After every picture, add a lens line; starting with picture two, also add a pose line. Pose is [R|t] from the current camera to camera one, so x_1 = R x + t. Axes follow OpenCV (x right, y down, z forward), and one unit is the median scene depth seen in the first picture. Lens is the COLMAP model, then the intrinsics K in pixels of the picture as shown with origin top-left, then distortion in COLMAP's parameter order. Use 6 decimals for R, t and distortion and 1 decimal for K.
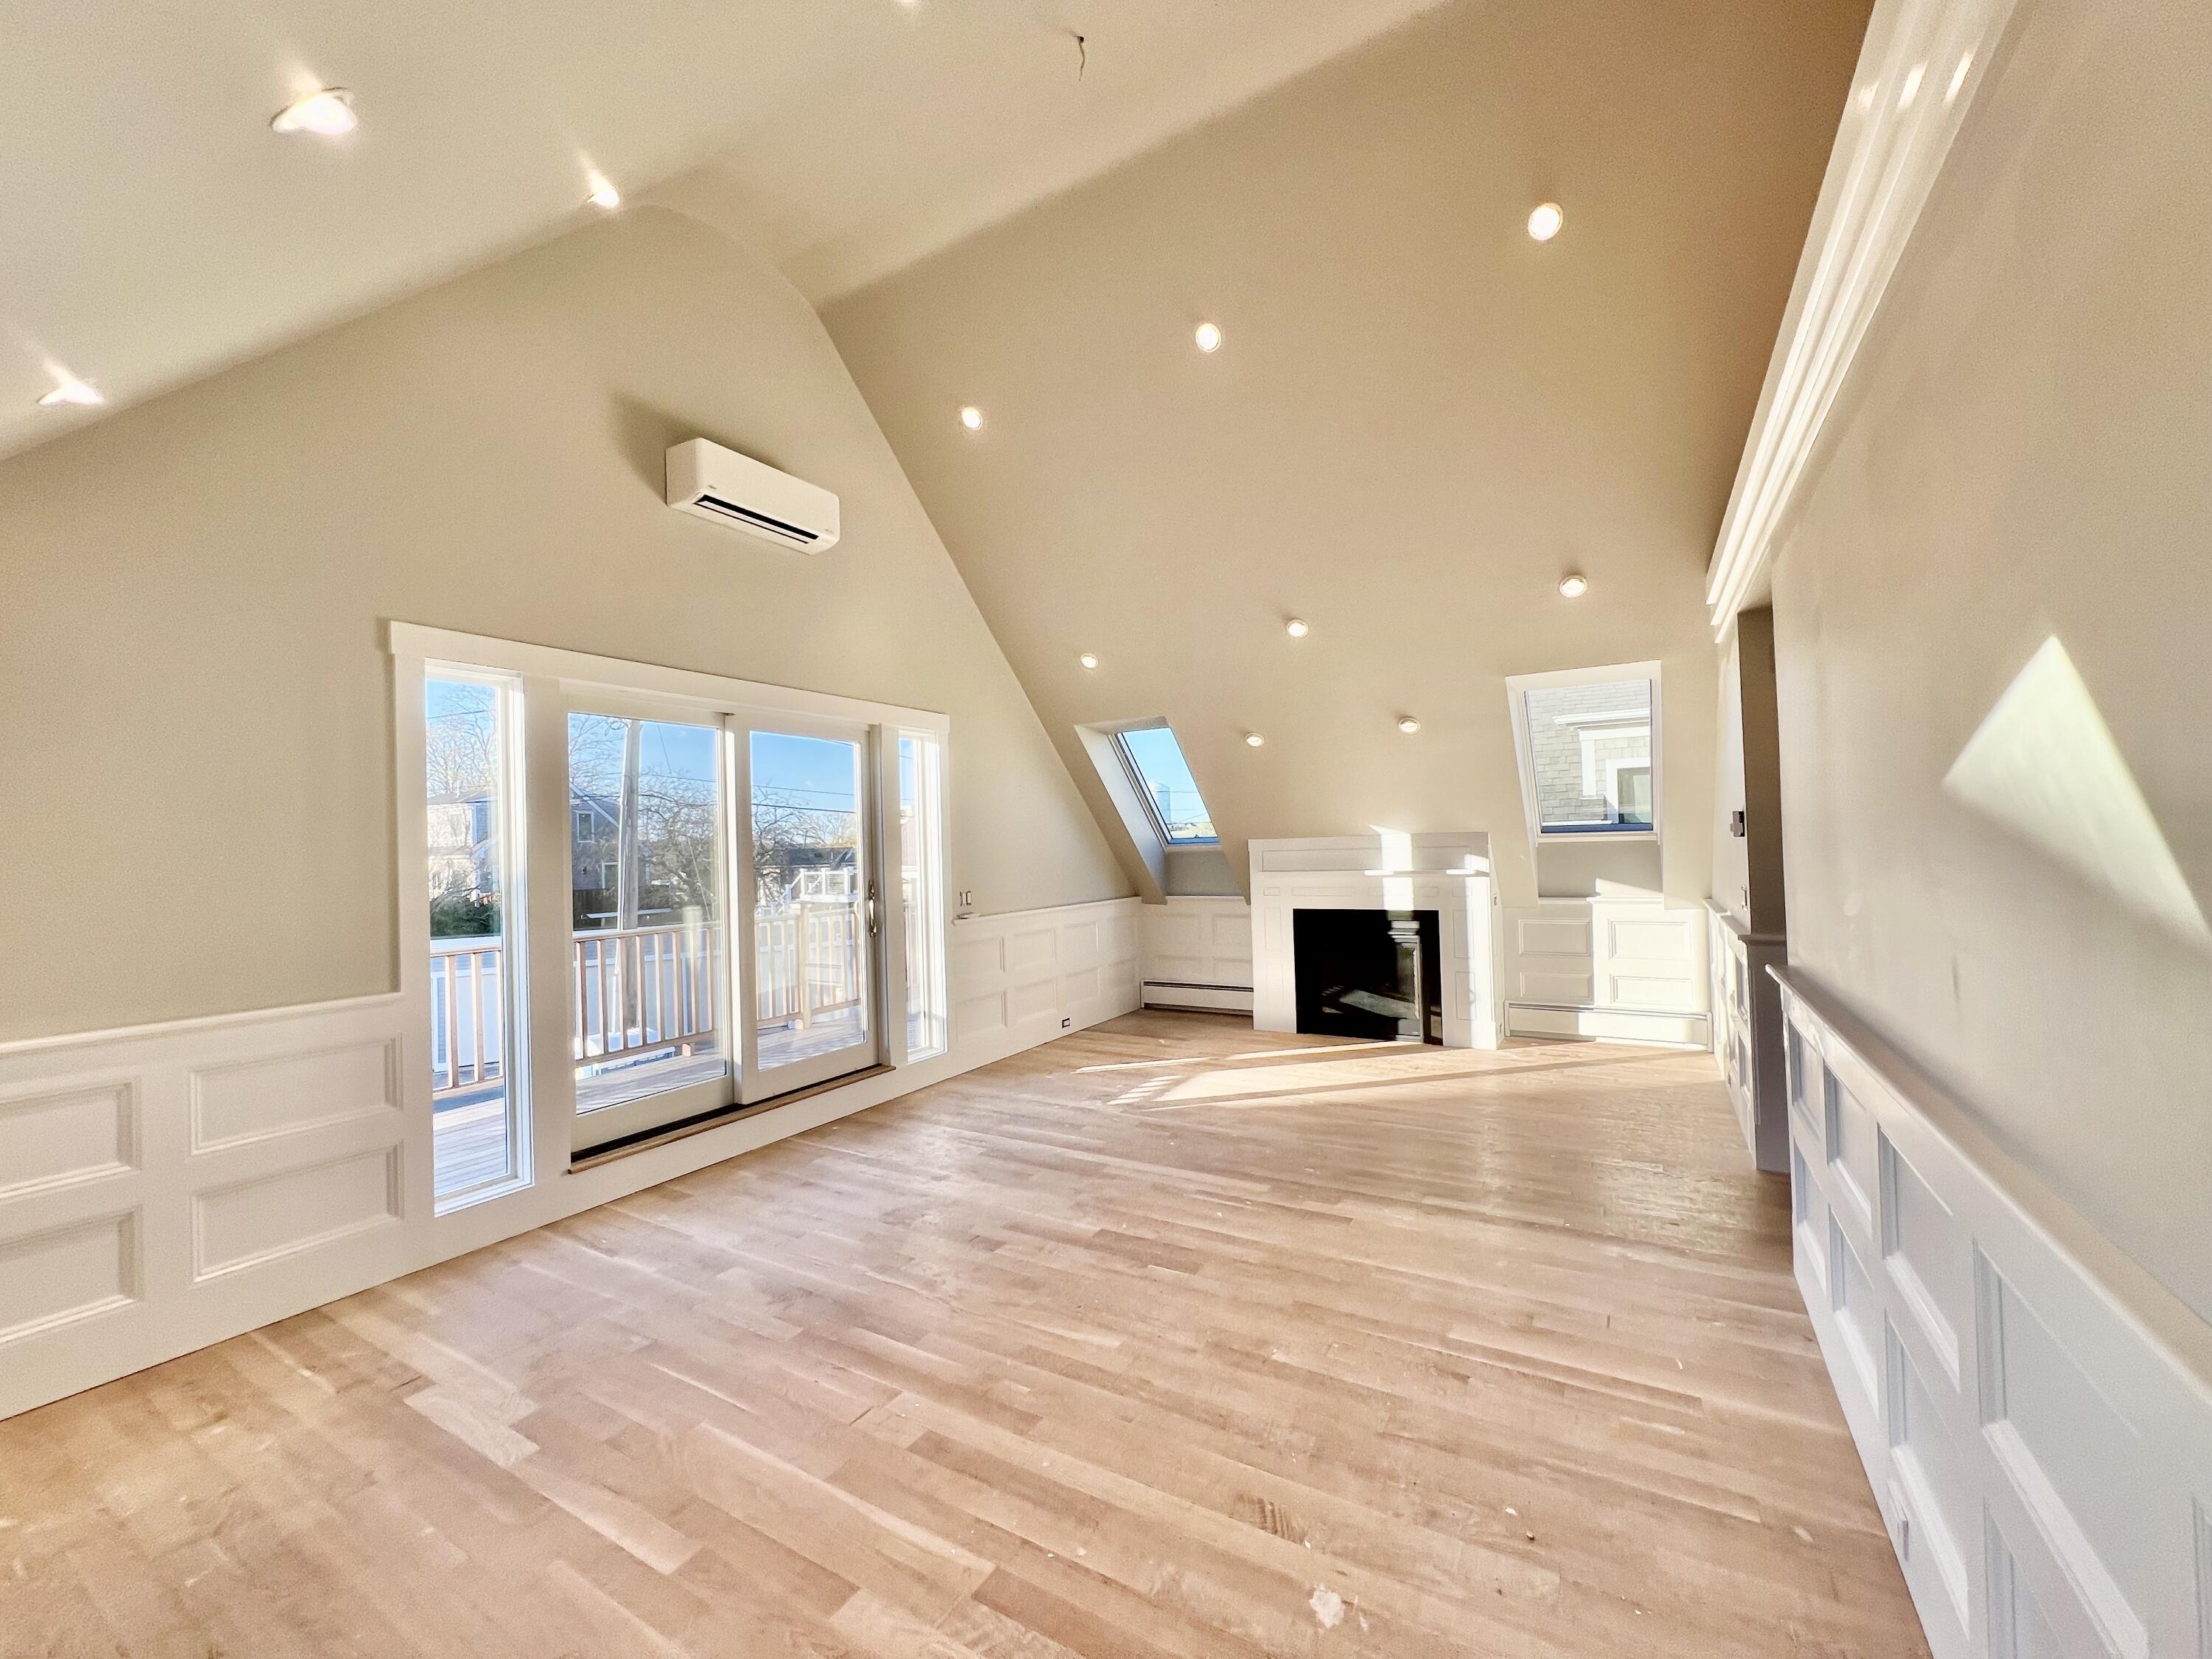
lens RADIAL K [[881.1, 0, 1110.0], [0, 881.1, 833.6], [0, 0, 1]] dist [-0.002471, 0.000486]
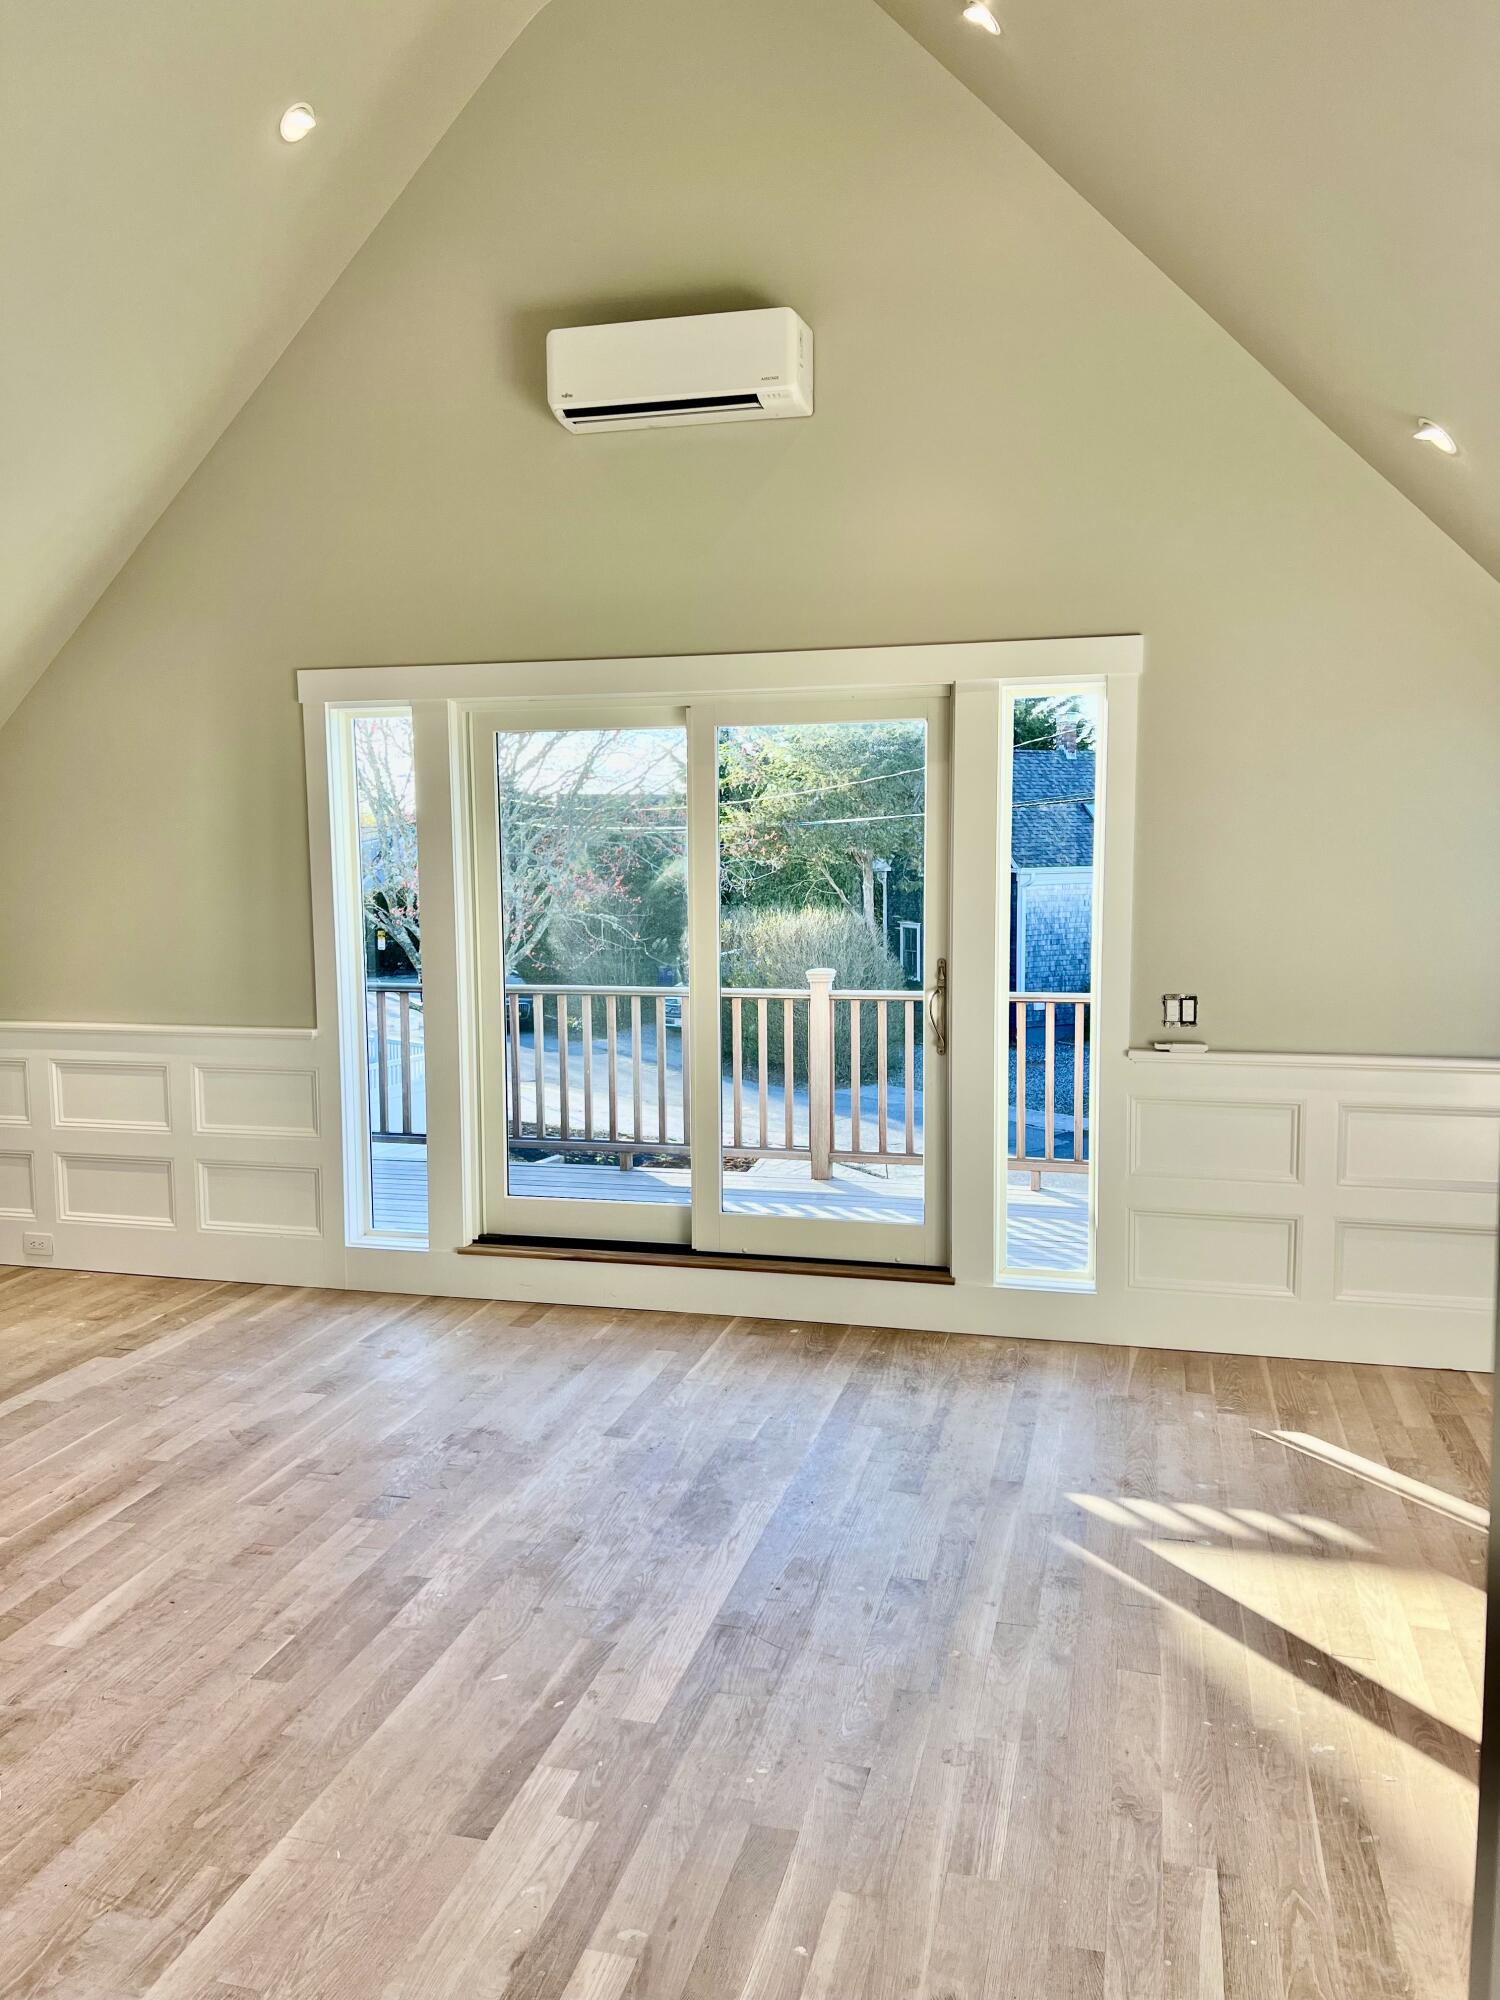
lens RADIAL K [[1524.3, 0, 755.3], [0, 1524.3, 1006.4], [0, 0, 1]] dist [0.073602, -0.063194]
pose [[0.263276, 0.131327, -0.955740, 0.848891], [0.018525, 0.989820, 0.141112, -0.075724], [0.964543, -0.054857, 0.258163, 0.801555]]
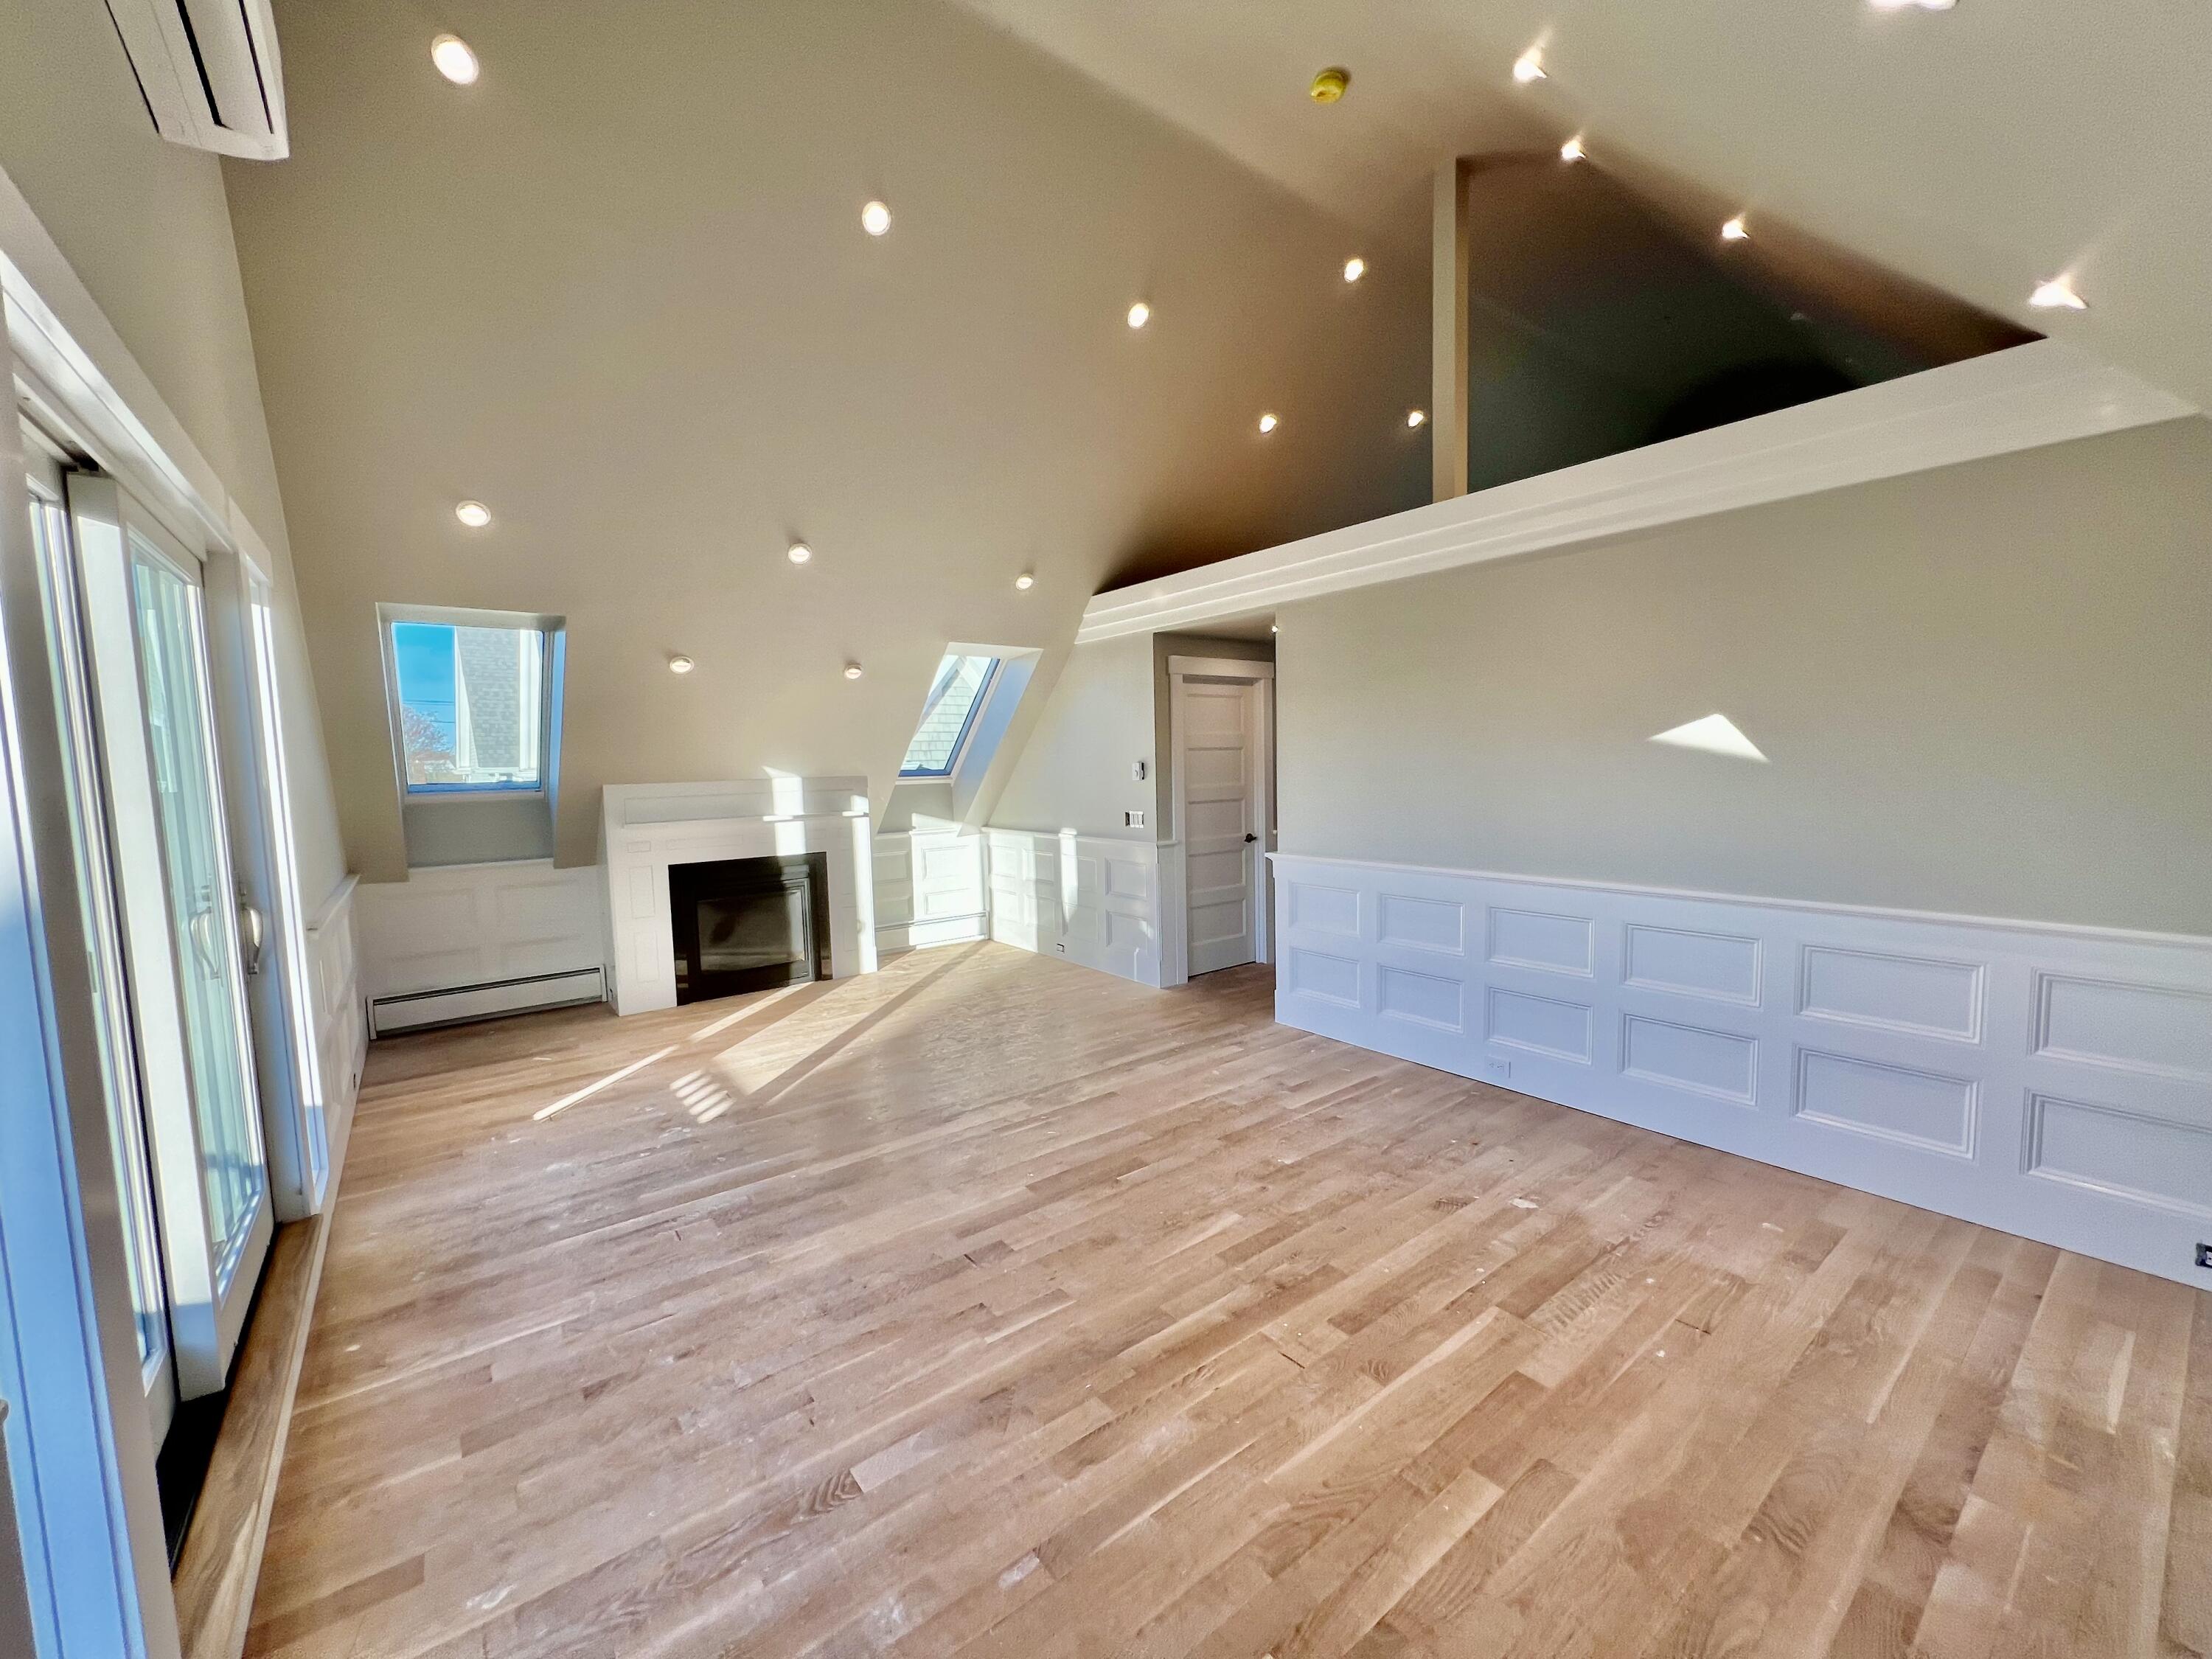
lens RADIAL K [[881.1, 0, 1106.3], [0, 881.1, 824.0], [0, 0, 1]] dist [-0.002471, 0.000486]
pose [[0.375122, -0.049687, 0.925643, -0.705981], [0.002500, 0.998613, 0.052591, 0.001992], [-0.926972, -0.017414, 0.374725, 0.468571]]
